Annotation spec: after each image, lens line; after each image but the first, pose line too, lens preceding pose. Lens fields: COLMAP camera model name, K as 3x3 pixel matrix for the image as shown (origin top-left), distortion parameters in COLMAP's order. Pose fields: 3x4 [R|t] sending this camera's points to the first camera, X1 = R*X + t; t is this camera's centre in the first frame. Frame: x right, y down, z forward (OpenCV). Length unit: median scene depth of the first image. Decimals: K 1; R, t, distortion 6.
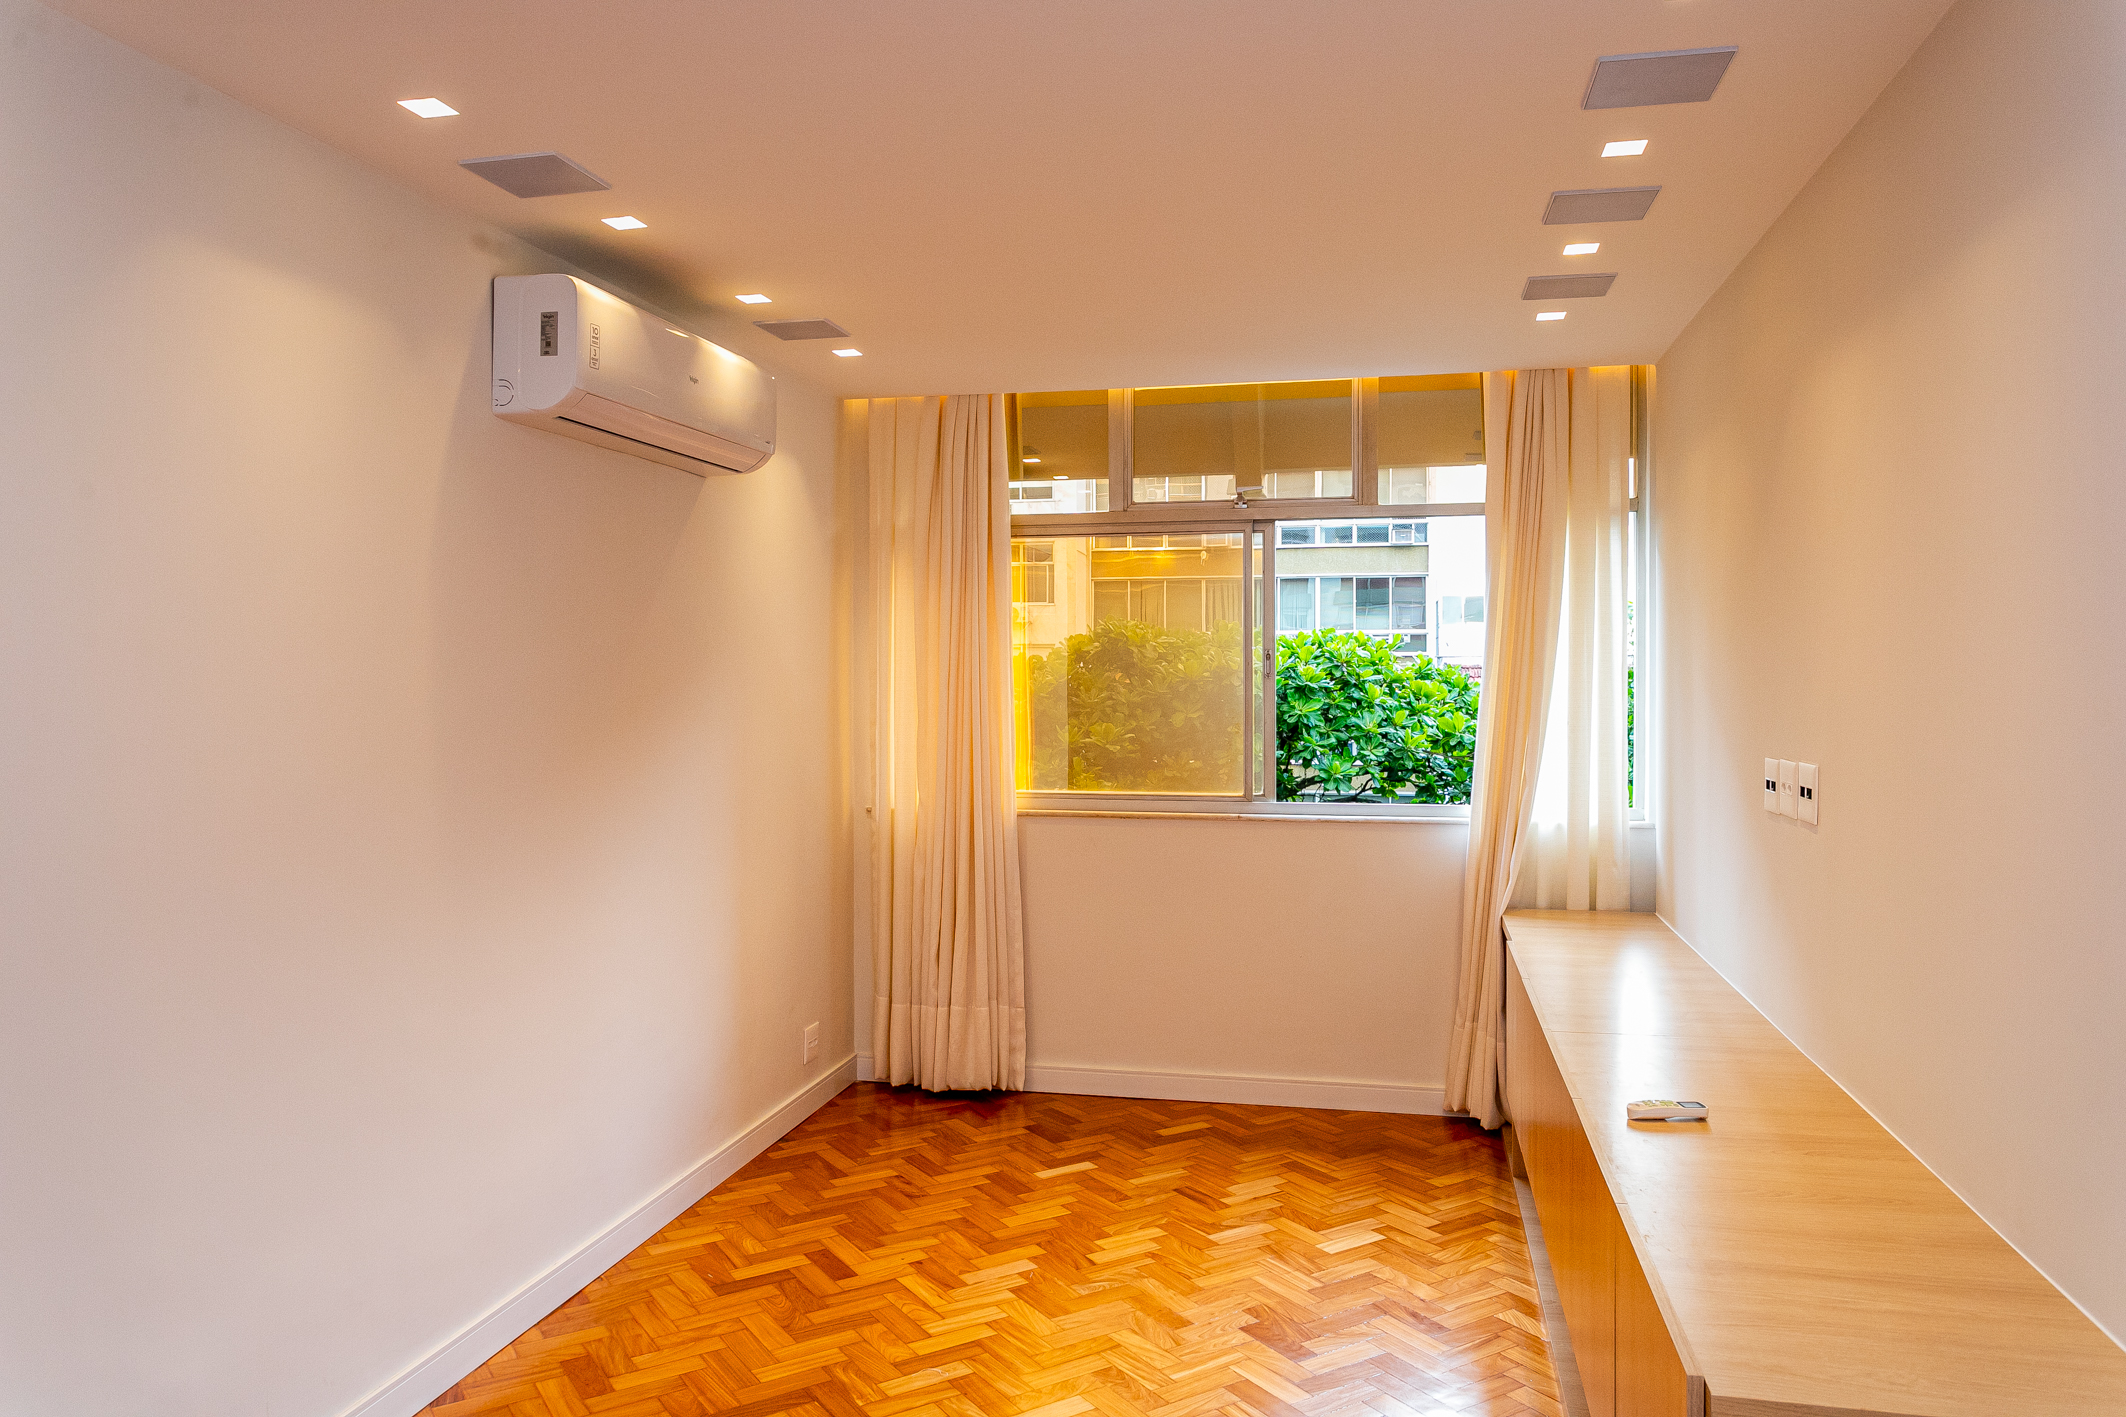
lens RADIAL K [[1498.5, 0, 1078.5], [0, 1498.5, 695.2], [0, 0, 1]] dist [0.009741, -0.002240]
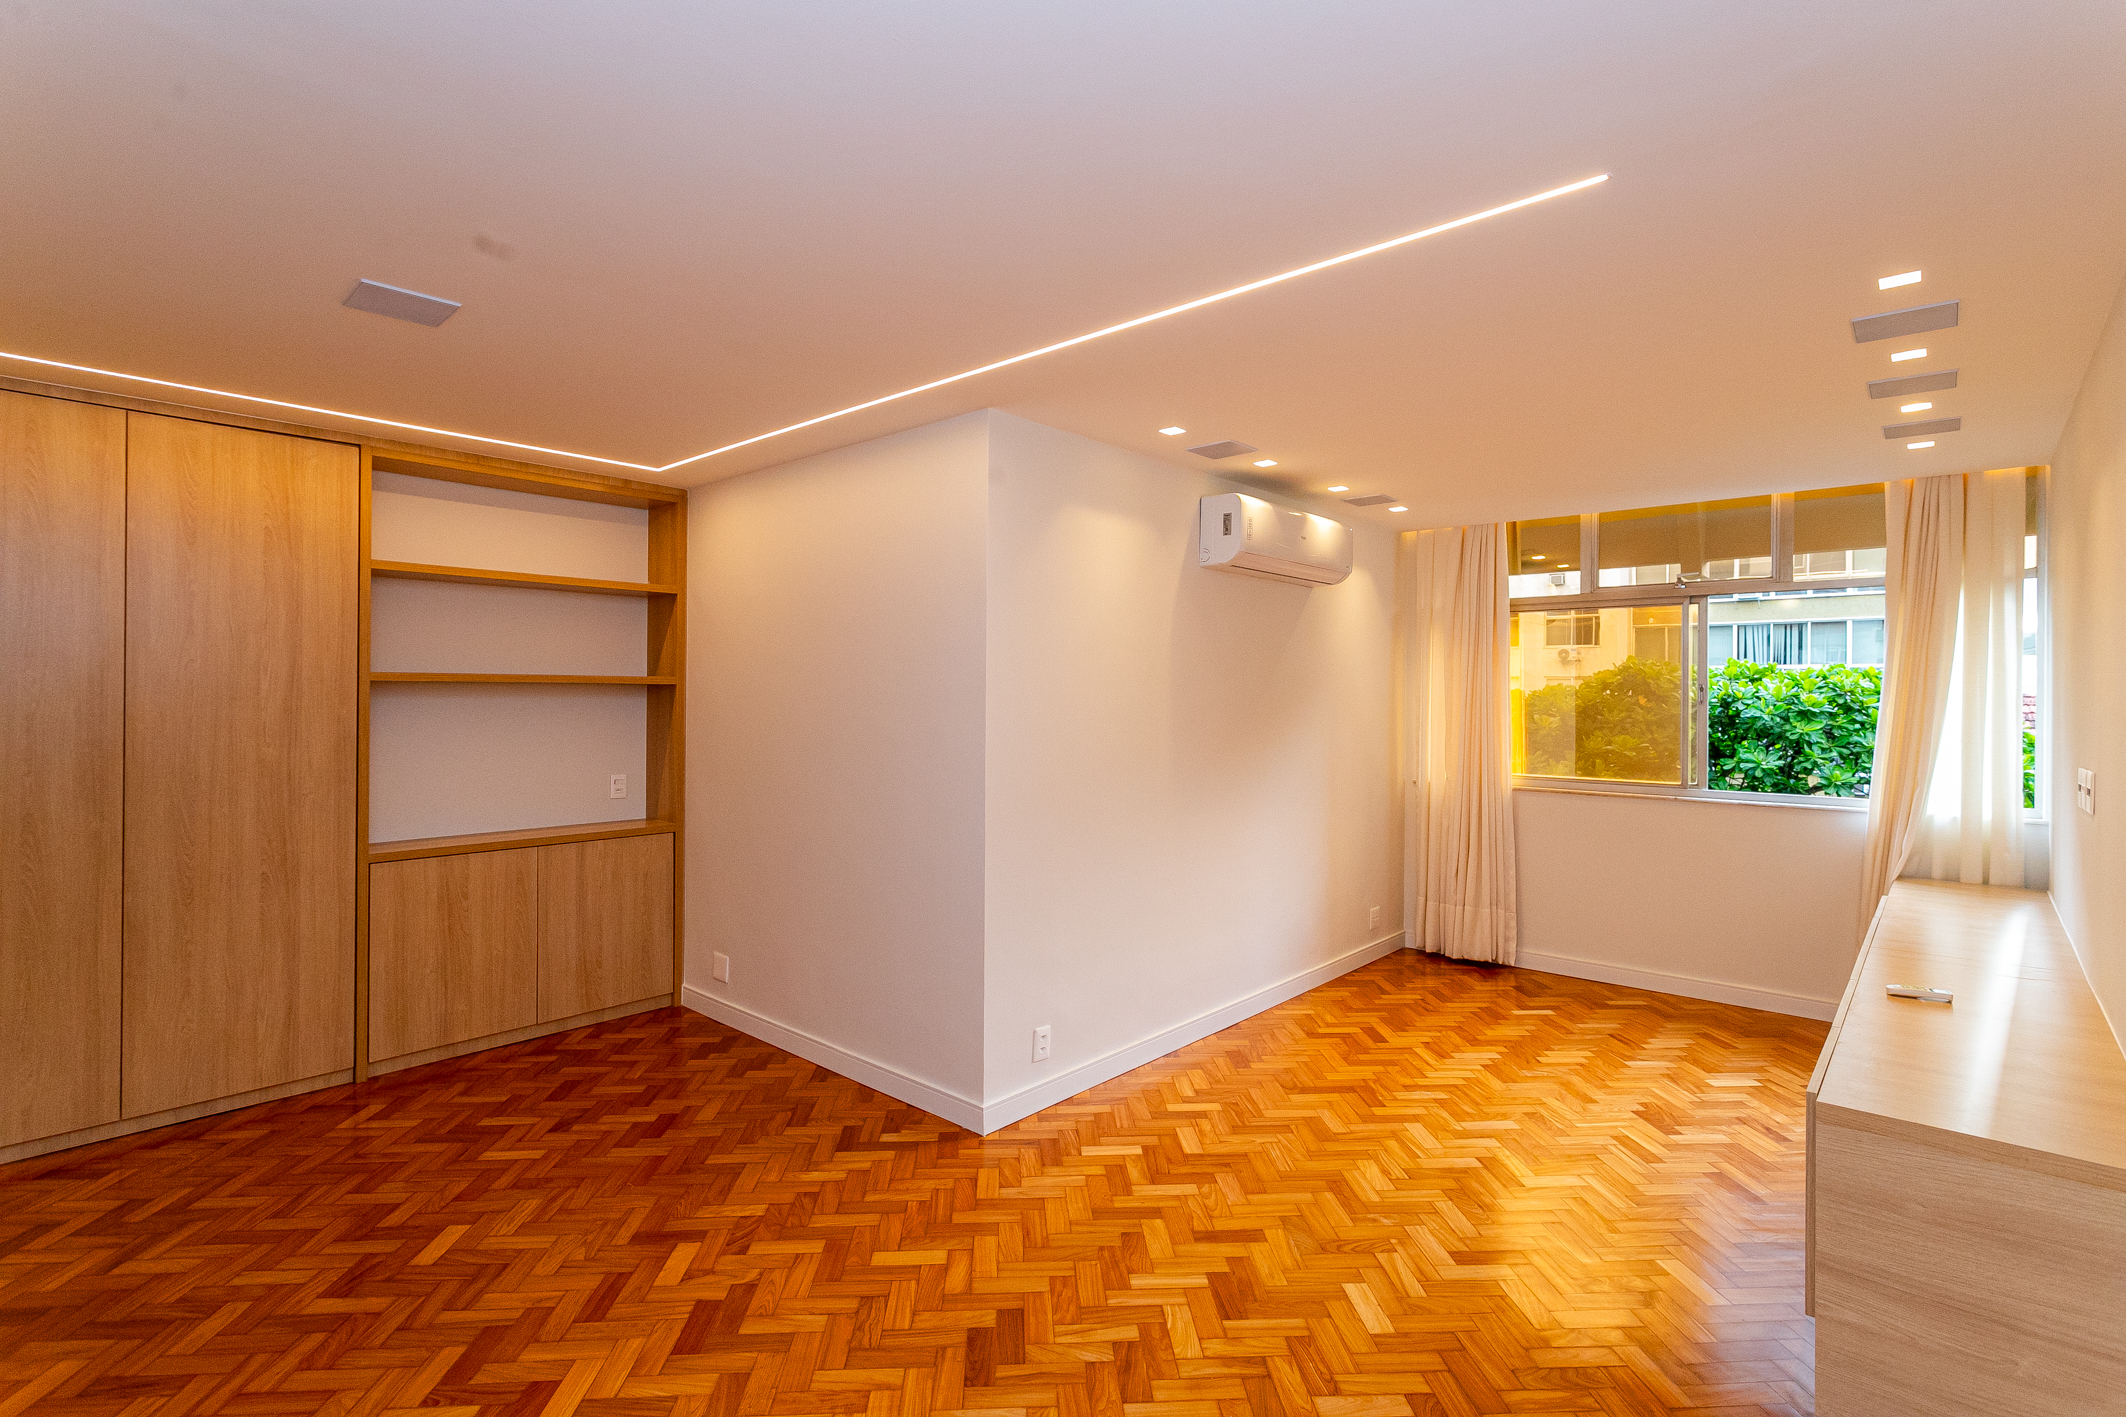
lens RADIAL K [[1012.2, 0, 1049.8], [0, 1012.2, 702.3], [0, 0, 1]] dist [-0.004526, 0.002917]
pose [[0.866739, 0.011548, -0.498628, 0.067896], [-0.015435, 0.999874, -0.003675, 0.000223], [0.498522, 0.010882, 0.866809, -0.162815]]
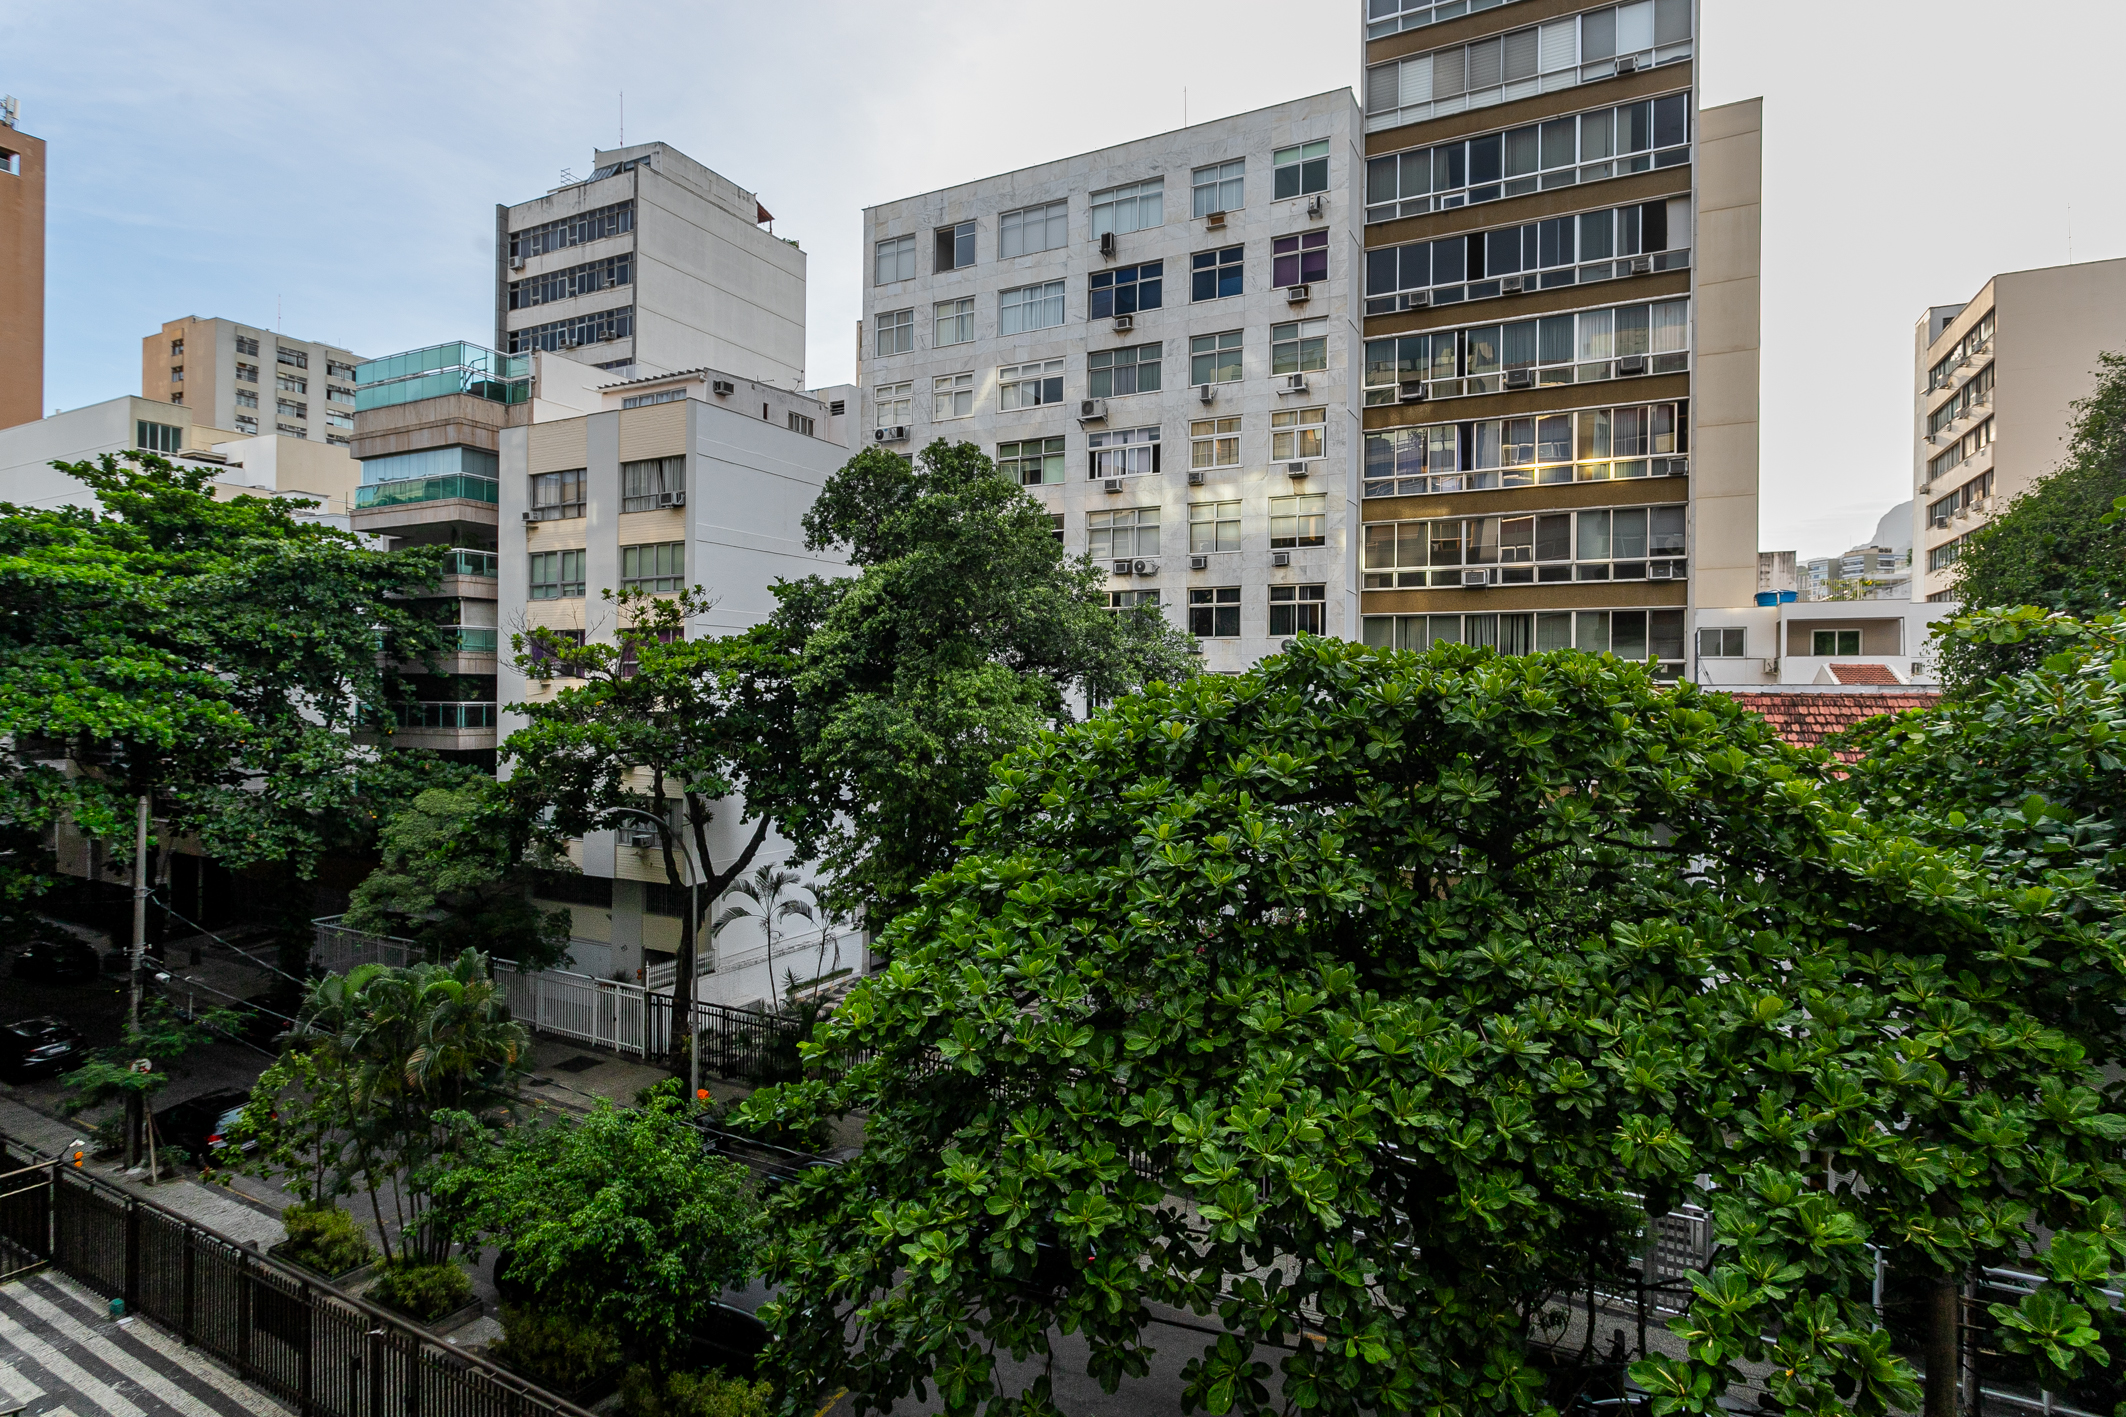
lens RADIAL K [[1099.7, 0, 1060.3], [0, 1099.7, 705.2], [0, 0, 1]] dist [-0.001001, 0.000140]
pose [[0.959497, 0.013638, -0.281387, 0.213915], [-0.015396, 0.999873, -0.004038, -0.013202], [0.281296, 0.008207, 0.959586, 1.004785]]
